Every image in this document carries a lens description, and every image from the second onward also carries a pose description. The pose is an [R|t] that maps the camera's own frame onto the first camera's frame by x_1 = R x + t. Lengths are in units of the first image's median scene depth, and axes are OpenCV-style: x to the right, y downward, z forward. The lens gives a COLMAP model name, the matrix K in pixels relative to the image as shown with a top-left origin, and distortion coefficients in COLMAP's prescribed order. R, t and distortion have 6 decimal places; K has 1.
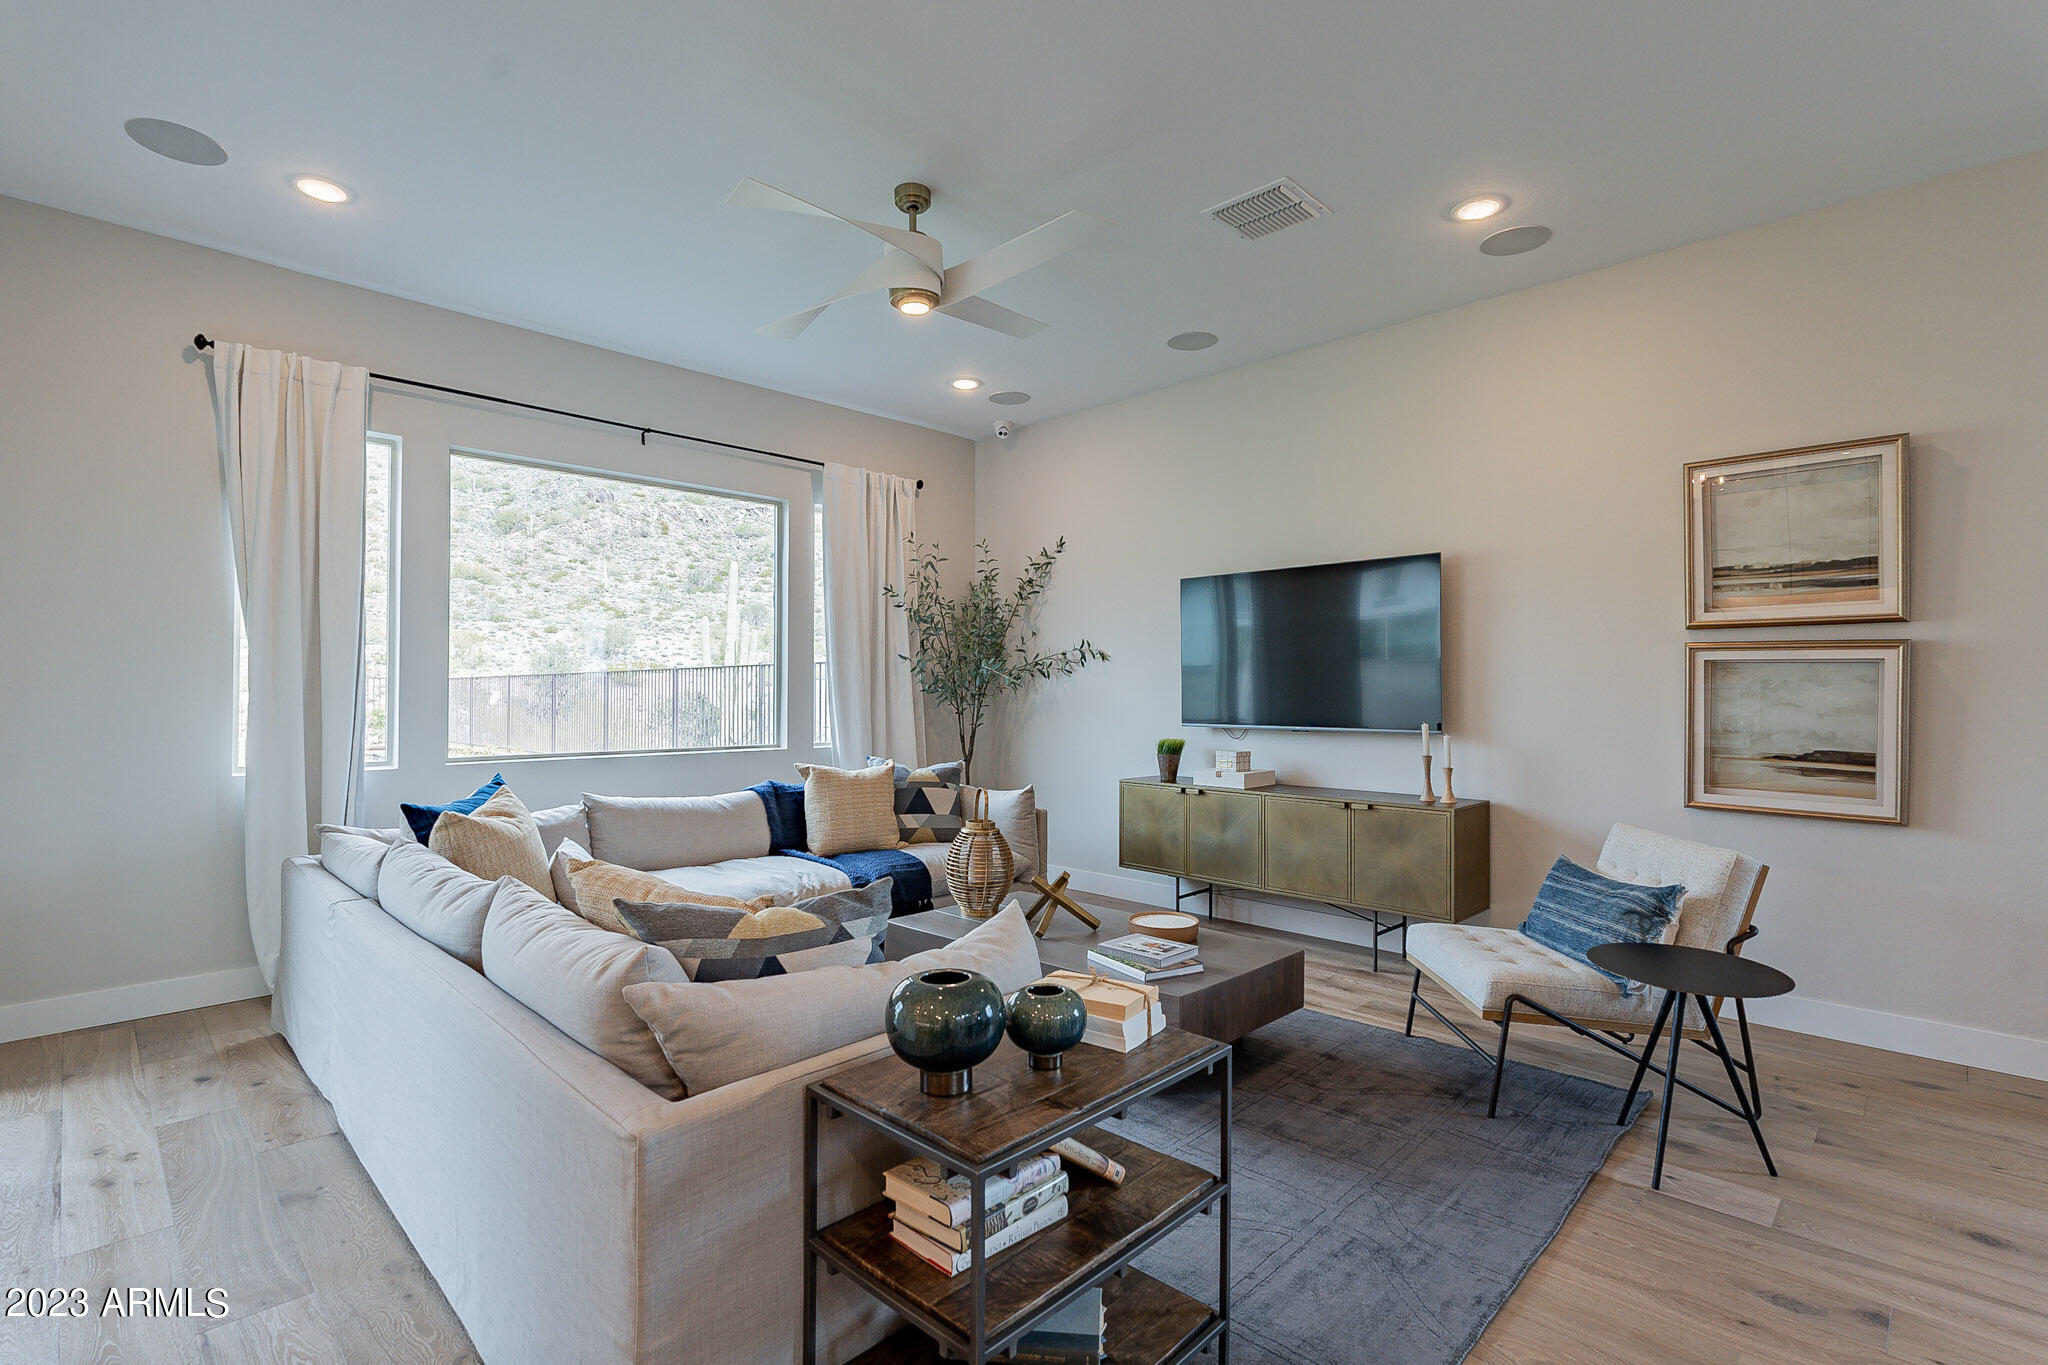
lens RADIAL K [[935.9, 0, 1027.0], [0, 935.9, 690.5], [0, 0, 1]] dist [-0.003820, -0.000338]
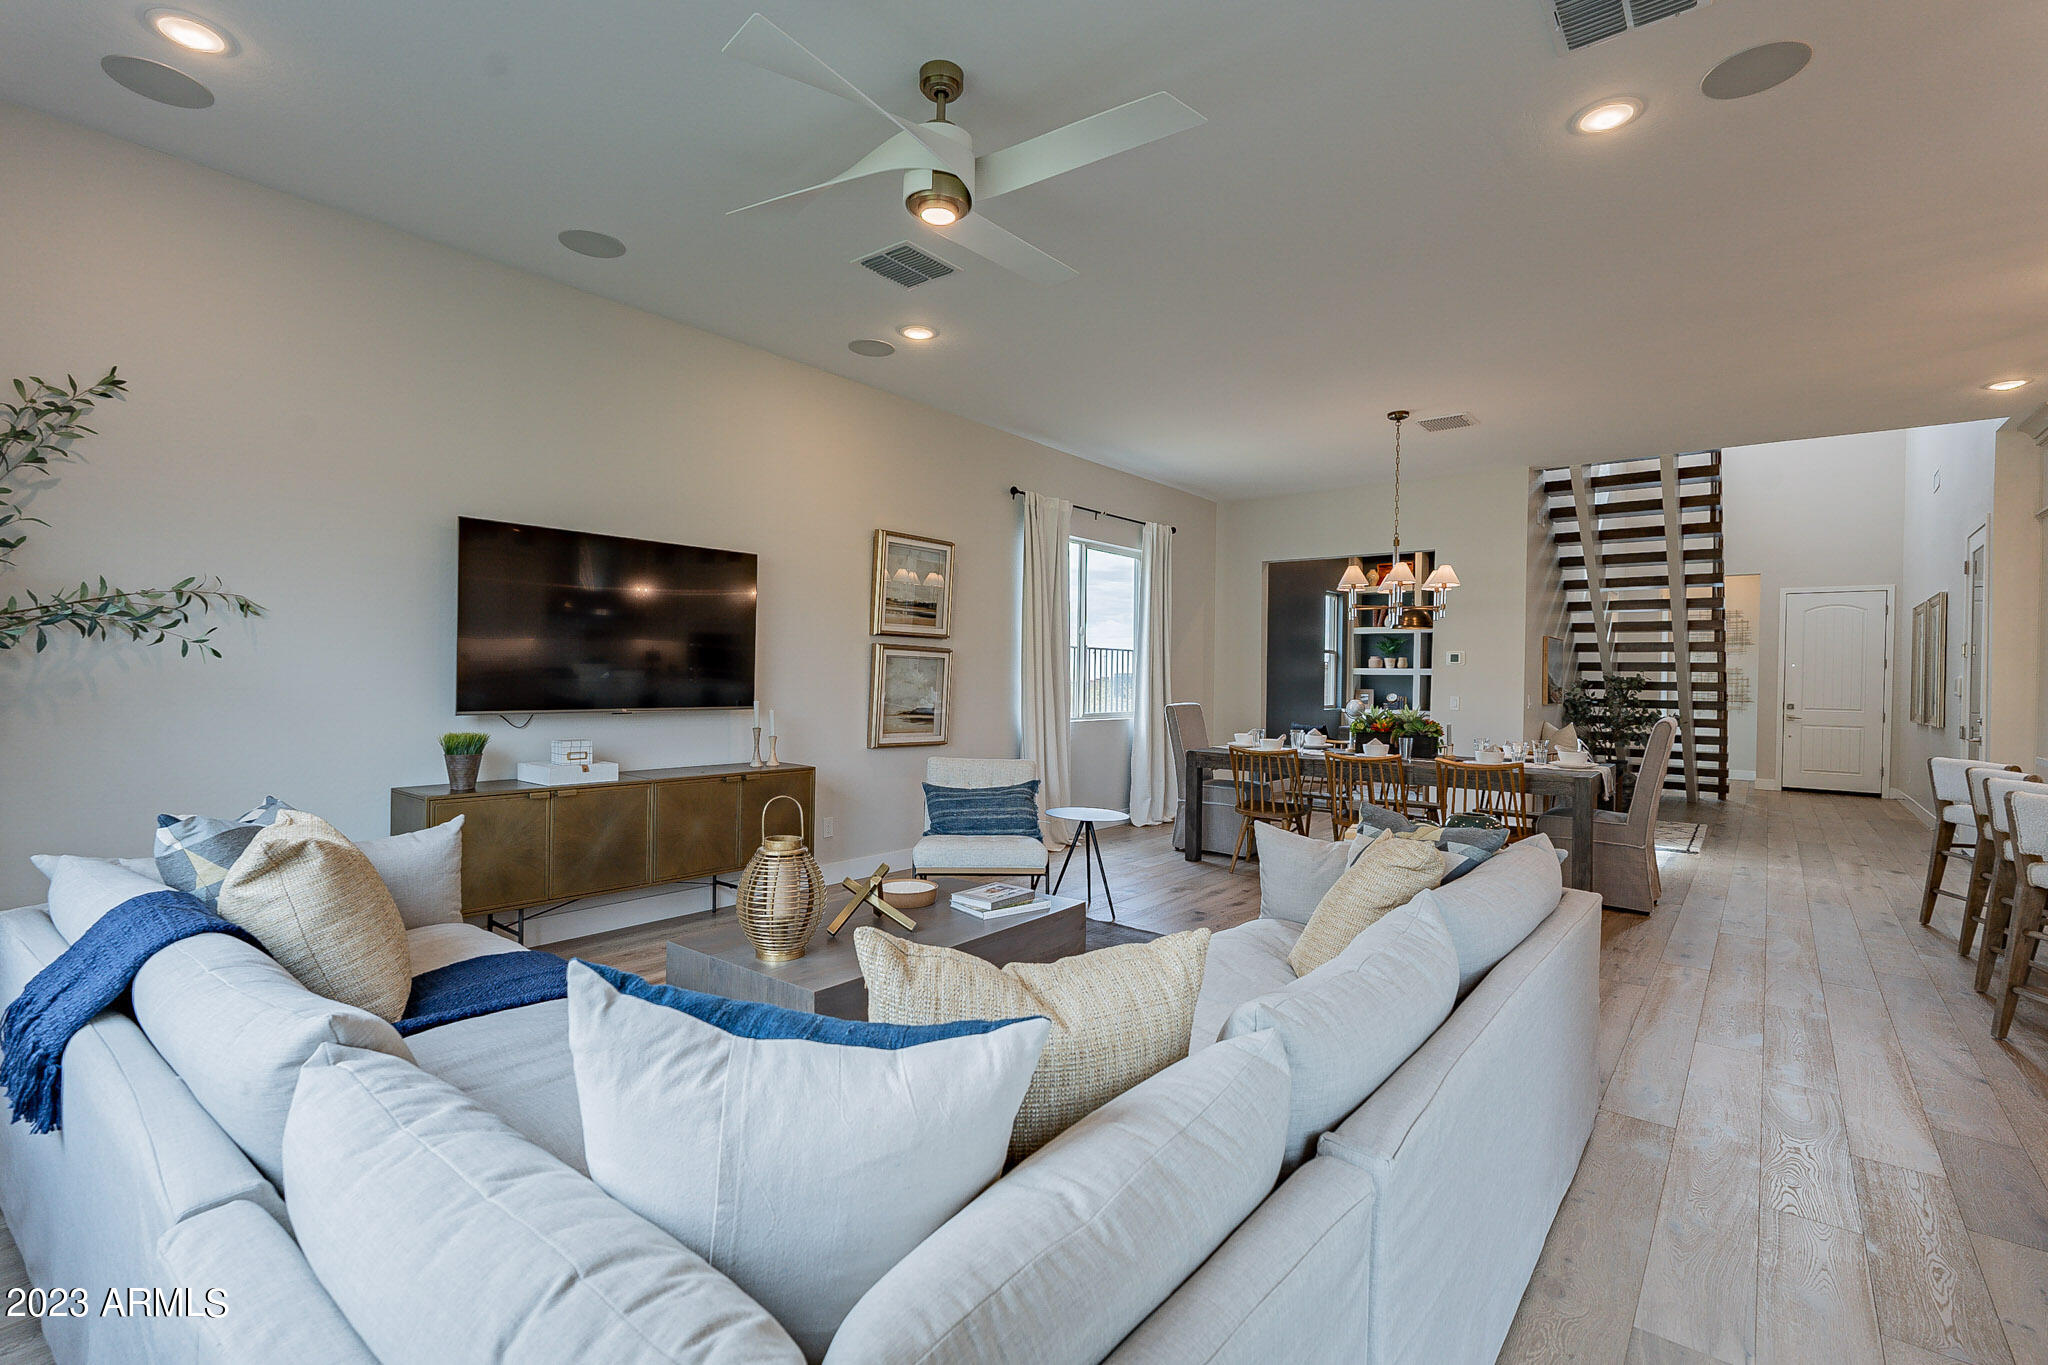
lens RADIAL K [[915.6, 0, 1025.6], [0, 915.6, 682.7], [0, 0, 1]] dist [-0.000713, -0.000063]
pose [[-0.074066, -0.009665, 0.997206, -0.893706], [-0.016710, 0.999825, 0.008449, -0.002199], [-0.997113, -0.016038, -0.074215, 0.905801]]
